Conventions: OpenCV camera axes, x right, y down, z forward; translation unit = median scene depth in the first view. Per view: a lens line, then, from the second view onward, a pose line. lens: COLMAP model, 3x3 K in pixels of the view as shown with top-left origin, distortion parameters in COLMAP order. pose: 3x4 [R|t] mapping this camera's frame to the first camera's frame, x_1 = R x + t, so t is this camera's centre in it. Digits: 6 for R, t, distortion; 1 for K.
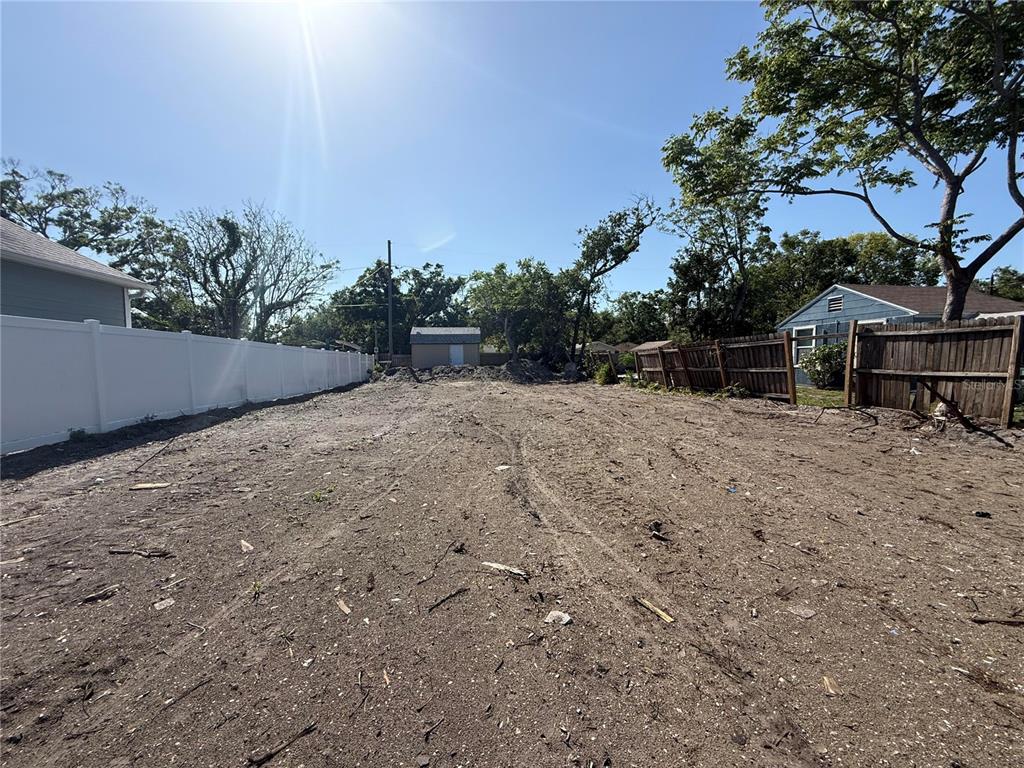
lens RADIAL K [[410.2, 0, 513.3], [0, 410.2, 383.8], [0, 0, 1]] dist [0.023767, 0.000052]
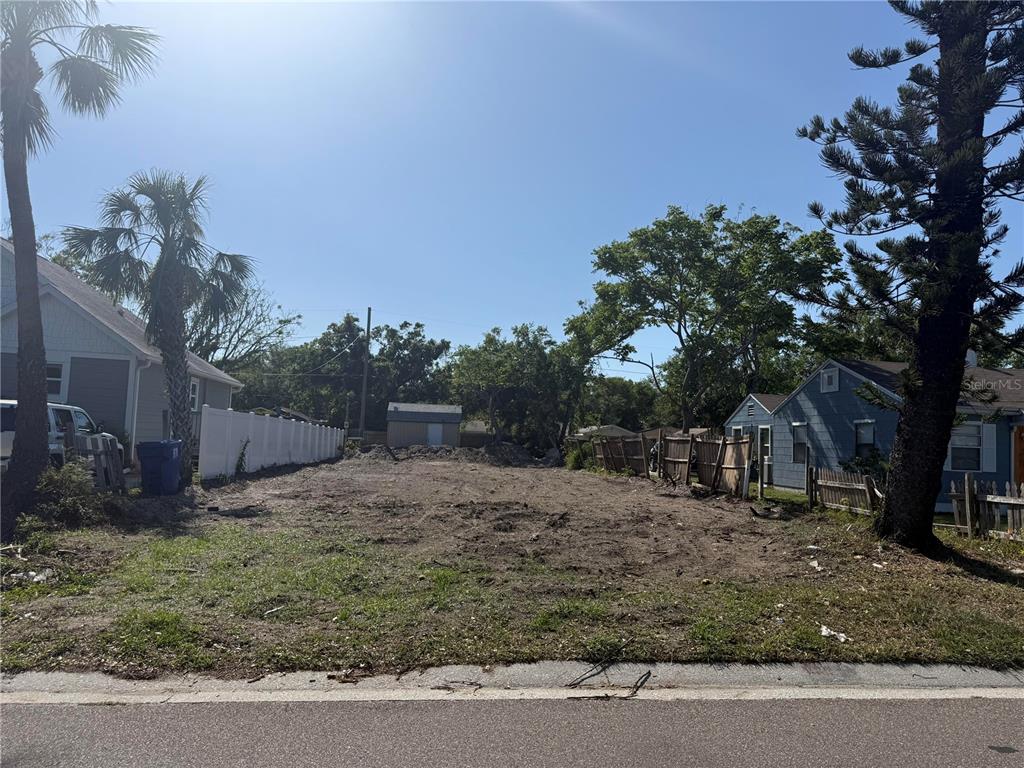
lens RADIAL K [[724.7, 0, 512.0], [0, 724.7, 384.0], [0, 0, 1]] dist [0.090092, -0.084940]
pose [[0.998526, 0.047064, -0.027042, 0.055630], [-0.050372, 0.989066, -0.138602, 0.026180], [0.020224, 0.139760, 0.989979, -0.467383]]
